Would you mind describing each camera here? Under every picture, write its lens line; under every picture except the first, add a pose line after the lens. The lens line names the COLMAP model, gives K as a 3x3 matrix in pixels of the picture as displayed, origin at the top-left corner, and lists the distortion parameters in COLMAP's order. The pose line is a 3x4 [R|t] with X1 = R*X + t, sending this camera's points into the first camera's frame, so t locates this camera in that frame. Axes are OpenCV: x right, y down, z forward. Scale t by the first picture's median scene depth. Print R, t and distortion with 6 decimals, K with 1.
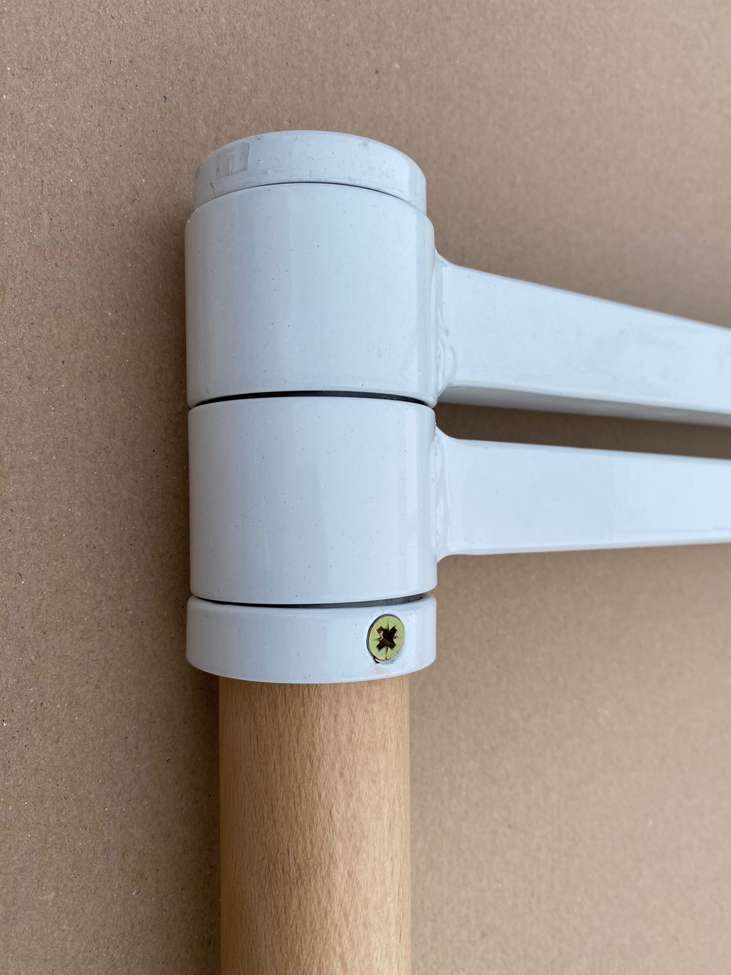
lens RADIAL K [[734.7, 0, 365.5], [0, 734.7, 487.5], [0, 0, 1]] dist [-0.053599, 0.060723]
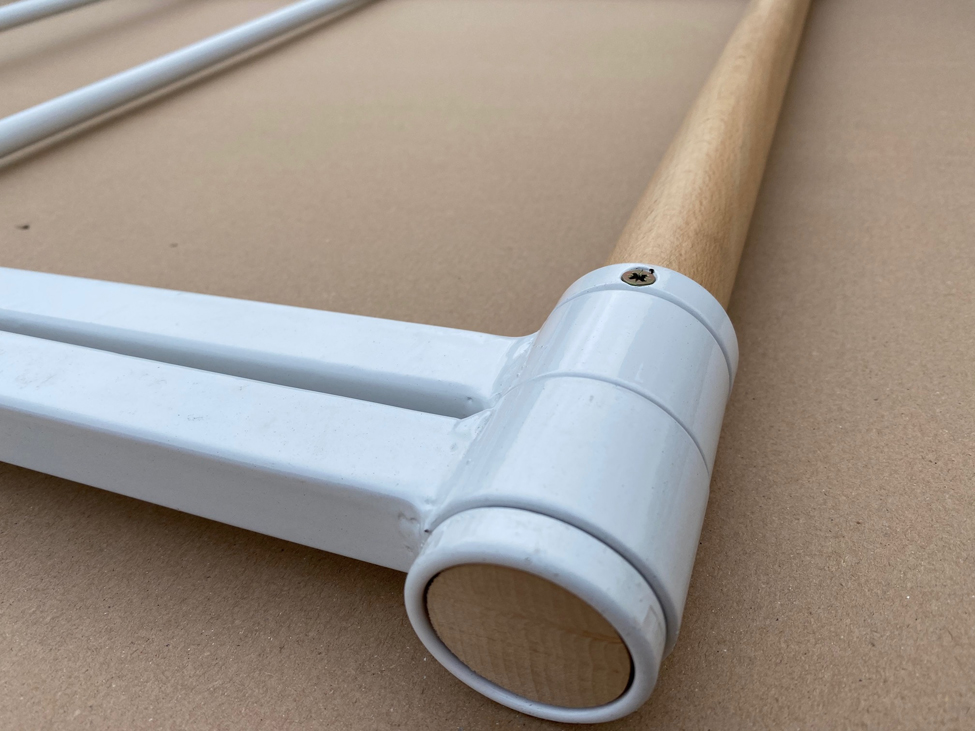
lens RADIAL K [[734.7, 0, 487.5], [0, 734.7, 365.5], [0, 0, 1]] dist [-0.053599, 0.060723]
pose [[-0.798252, -0.600625, -0.045204, 0.194995], [0.384649, -0.566085, 0.729104, -0.893170], [-0.463508, 0.564621, 0.682909, 0.255274]]
